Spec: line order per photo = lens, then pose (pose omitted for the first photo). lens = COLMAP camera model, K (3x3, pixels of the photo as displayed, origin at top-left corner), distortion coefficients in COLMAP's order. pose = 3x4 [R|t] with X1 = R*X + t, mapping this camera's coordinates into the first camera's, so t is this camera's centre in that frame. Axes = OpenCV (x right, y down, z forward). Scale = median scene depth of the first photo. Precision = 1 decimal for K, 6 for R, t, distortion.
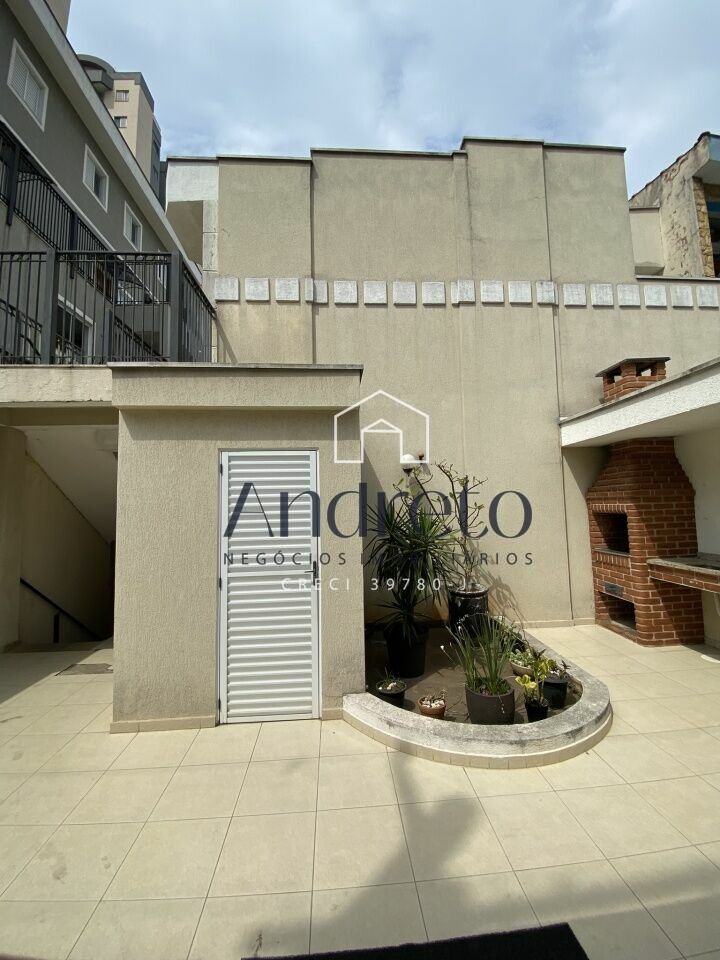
lens RADIAL K [[386.0, 0, 360.0], [0, 386.0, 480.0], [0, 0, 1]] dist [0.007124, -0.014905]
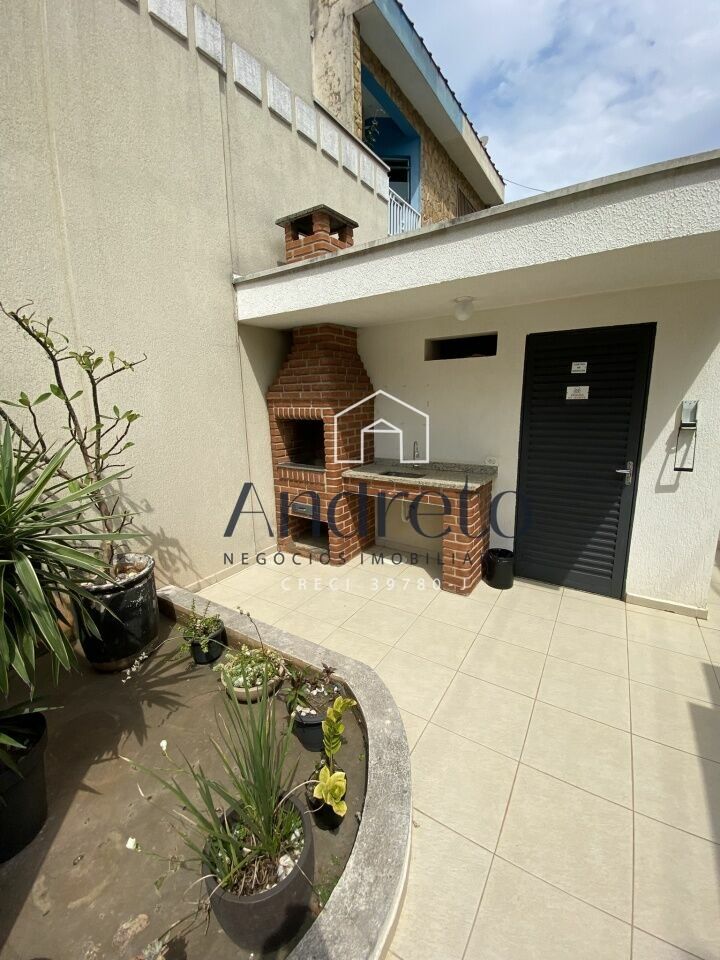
lens RADIAL K [[387.0, 0, 360.0], [0, 387.0, 480.0], [0, 0, 1]] dist [0.016536, -0.019596]
pose [[0.590151, -0.157412, 0.791797, 0.065915], [-0.048161, 0.972194, 0.229172, 0.017995], [-0.805855, -0.173380, 0.566160, 0.402279]]
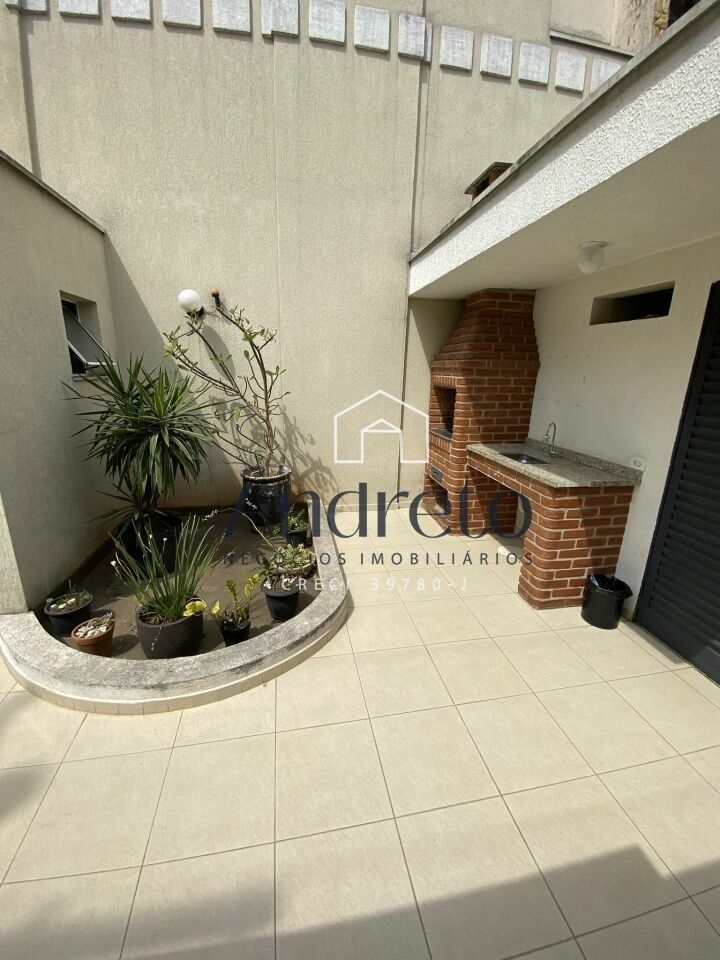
lens RADIAL K [[386.0, 0, 360.0], [0, 386.0, 480.0], [0, 0, 1]] dist [0.007124, -0.014905]
pose [[0.990534, 0.010332, 0.136877, 0.330555], [-0.056900, 0.938365, 0.340929, 0.000944], [-0.124919, -0.345490, 0.930071, 0.172897]]
